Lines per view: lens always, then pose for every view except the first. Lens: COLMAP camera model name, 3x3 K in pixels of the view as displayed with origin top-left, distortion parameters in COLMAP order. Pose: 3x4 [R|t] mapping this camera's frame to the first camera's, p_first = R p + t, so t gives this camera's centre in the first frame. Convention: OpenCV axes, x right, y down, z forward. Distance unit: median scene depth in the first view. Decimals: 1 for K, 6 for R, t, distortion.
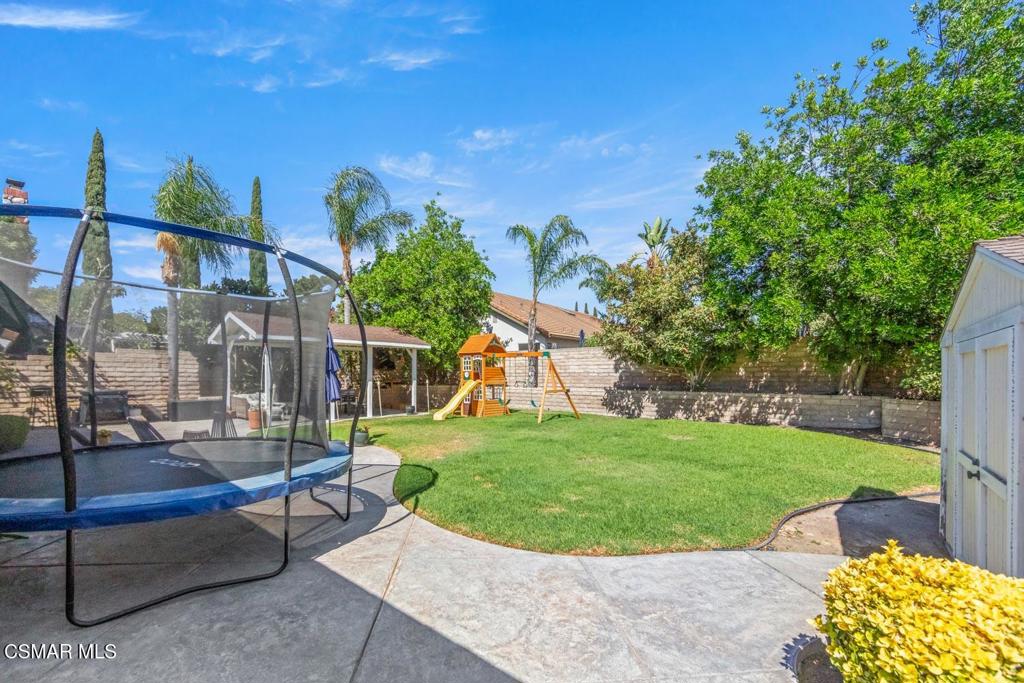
lens RADIAL K [[427.1, 0, 506.0], [0, 427.1, 372.1], [0, 0, 1]] dist [-0.000264, -0.000012]
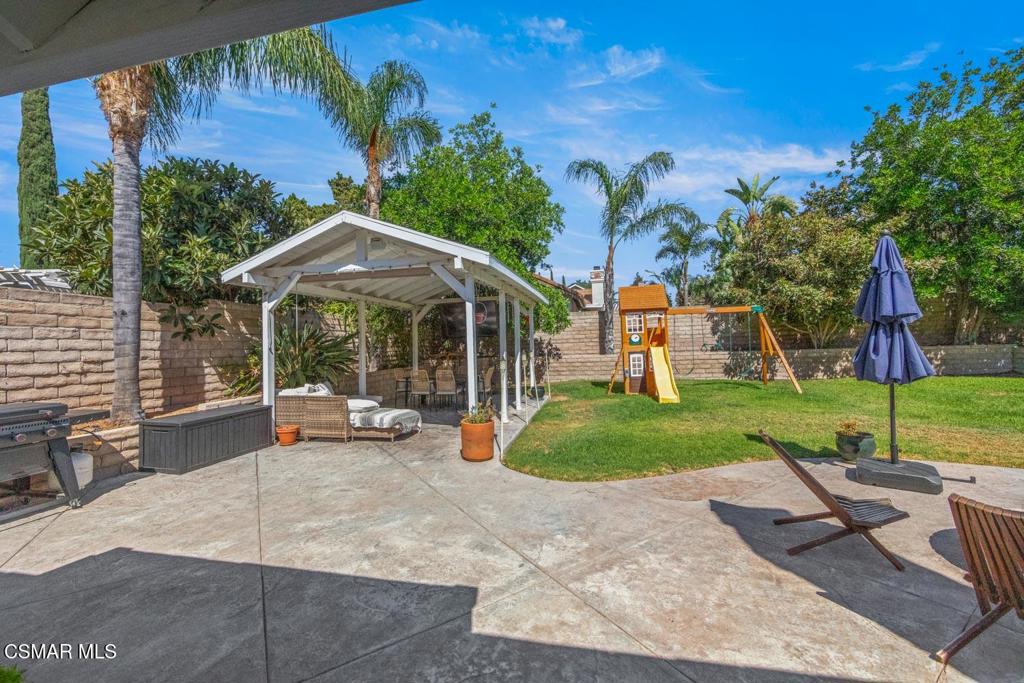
lens RADIAL K [[407.7, 0, 498.6], [0, 407.7, 325.2], [0, 0, 1]] dist [-0.000644, -0.000040]
pose [[0.882156, -0.007993, 0.470890, -0.643072], [0.031964, 0.998567, -0.042930, 0.006257], [-0.469872, 0.052923, 0.881147, 0.486907]]
